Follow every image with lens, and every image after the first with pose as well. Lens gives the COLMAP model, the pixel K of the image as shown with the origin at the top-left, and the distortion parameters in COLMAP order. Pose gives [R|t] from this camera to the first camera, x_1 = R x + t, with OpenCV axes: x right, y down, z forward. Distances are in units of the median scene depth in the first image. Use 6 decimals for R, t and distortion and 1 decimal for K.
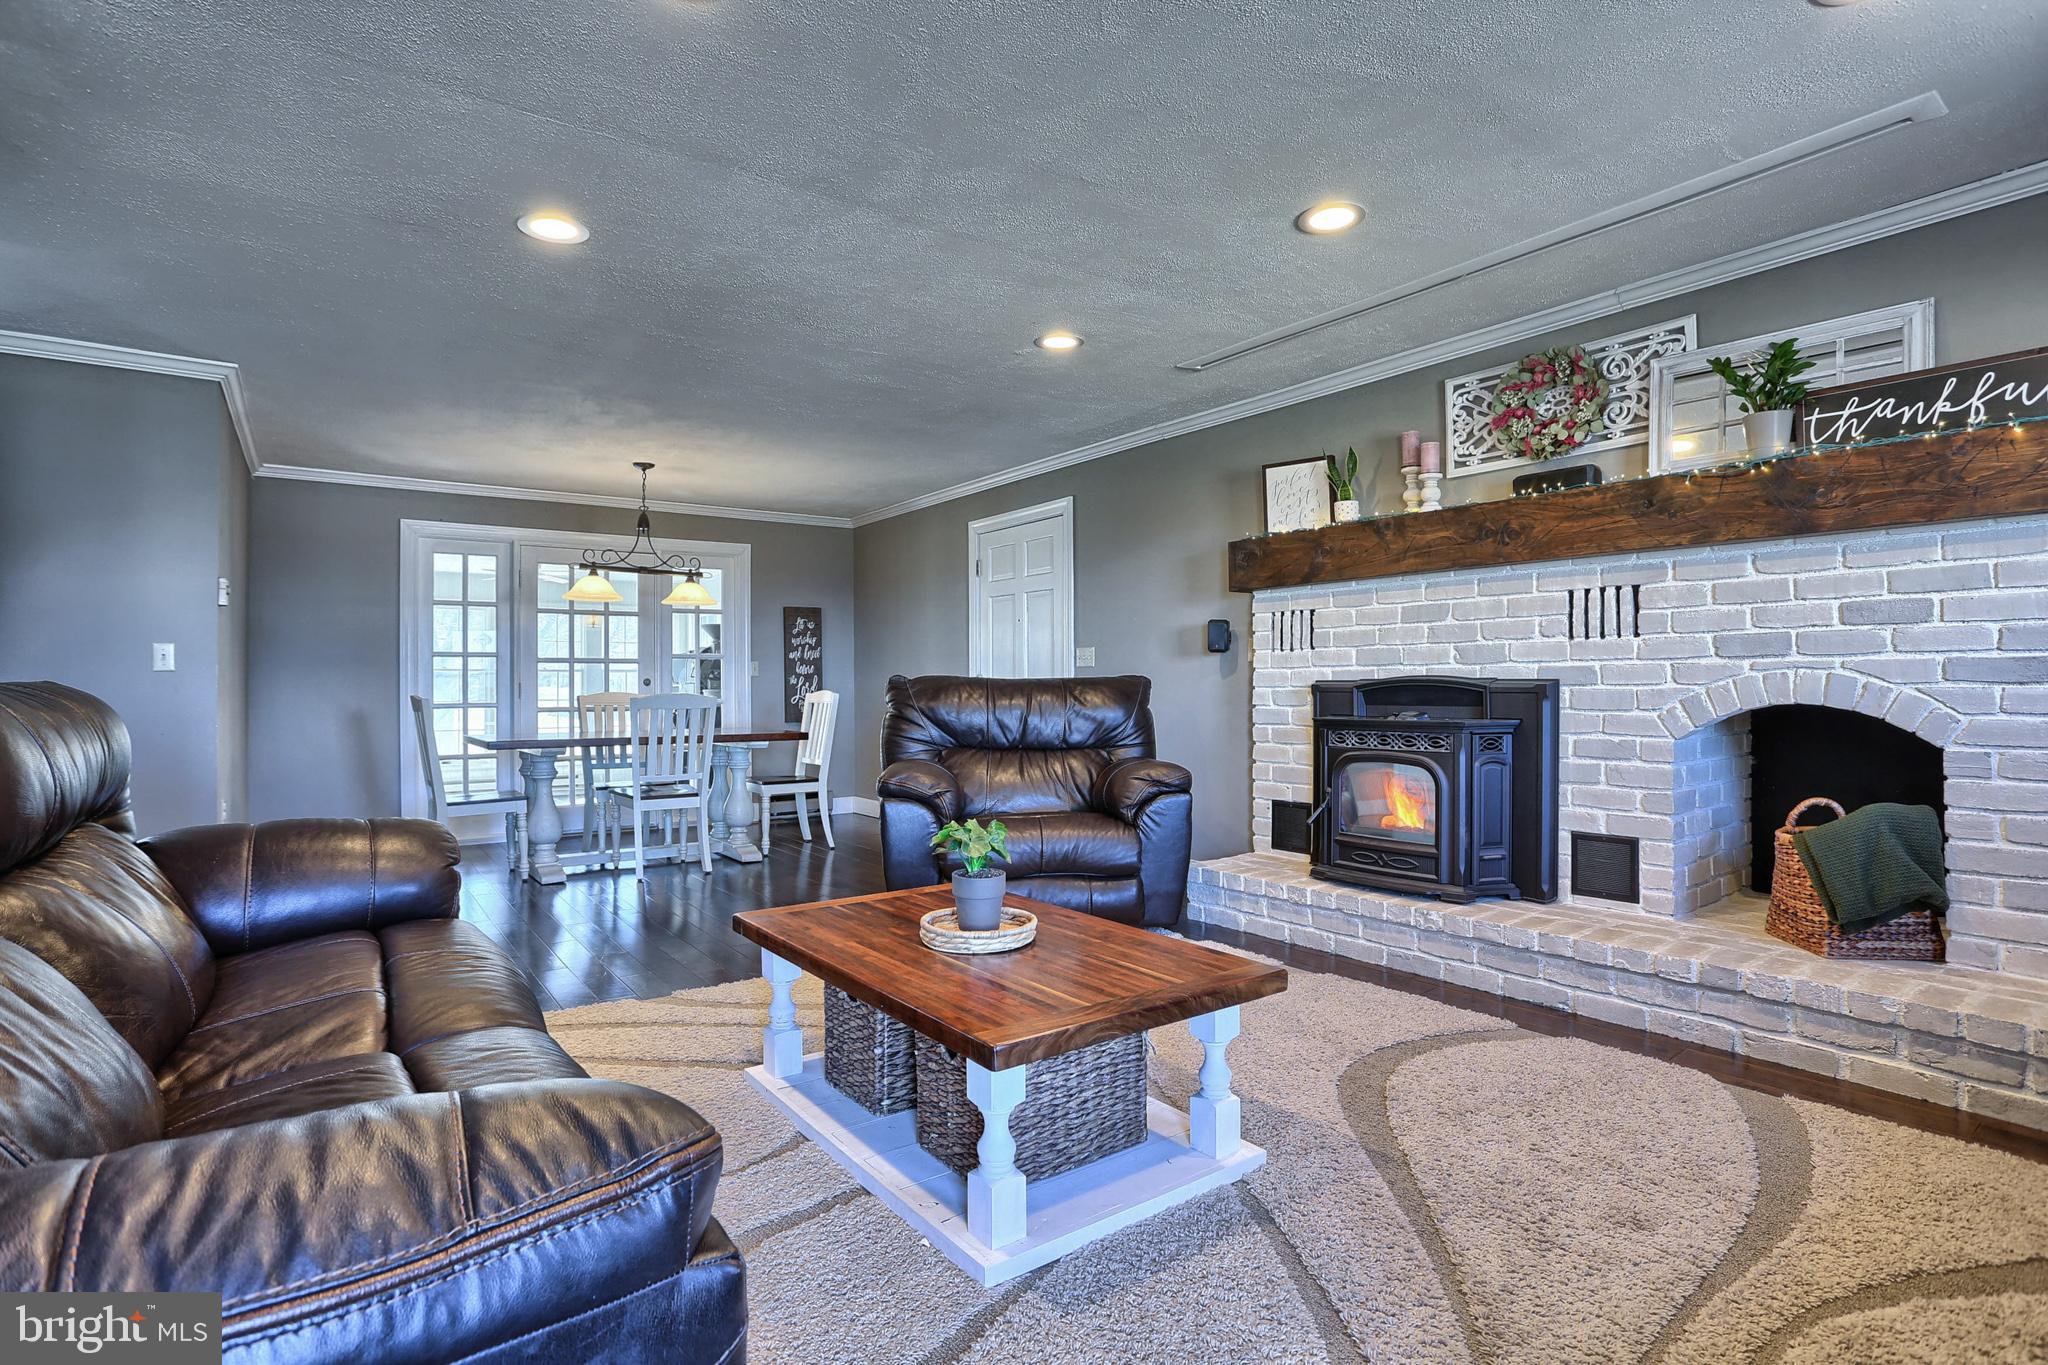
lens RADIAL K [[1015.6, 0, 974.0], [0, 1015.6, 682.0], [0, 0, 1]] dist [-0.001678, 0.001549]
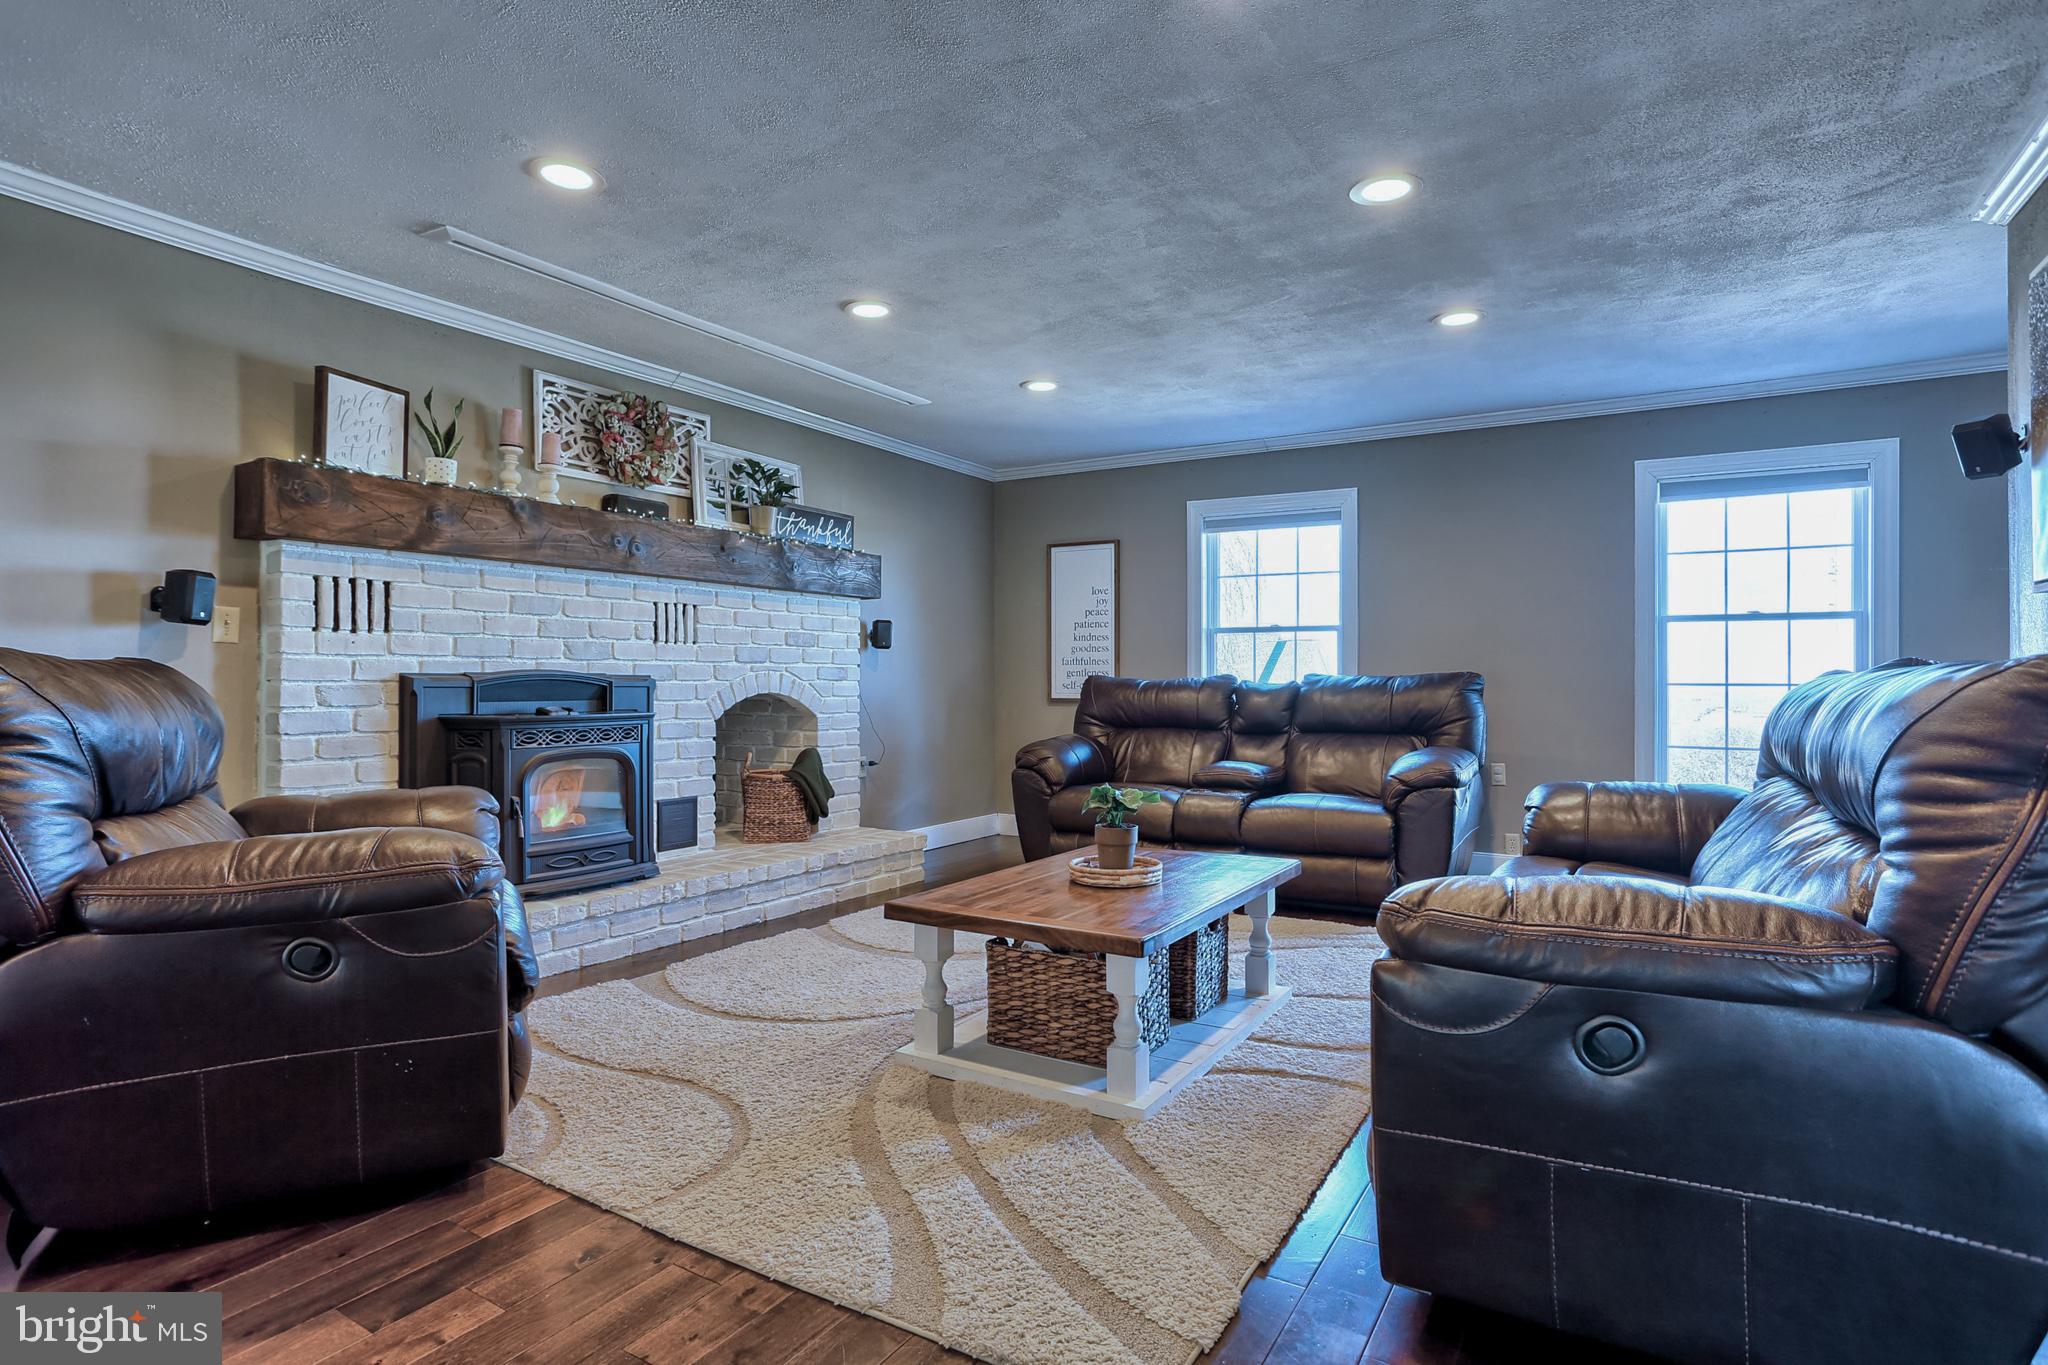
lens RADIAL K [[1085.4, 0, 1024.0], [0, 1085.4, 682.5], [0, 0, 1]] dist [0.000525, -0.000375]
pose [[-0.392960, 0.000232, 0.919556, -0.742894], [-0.006956, 0.999971, -0.003225, 0.006023], [-0.919529, -0.007664, -0.392946, 1.053888]]
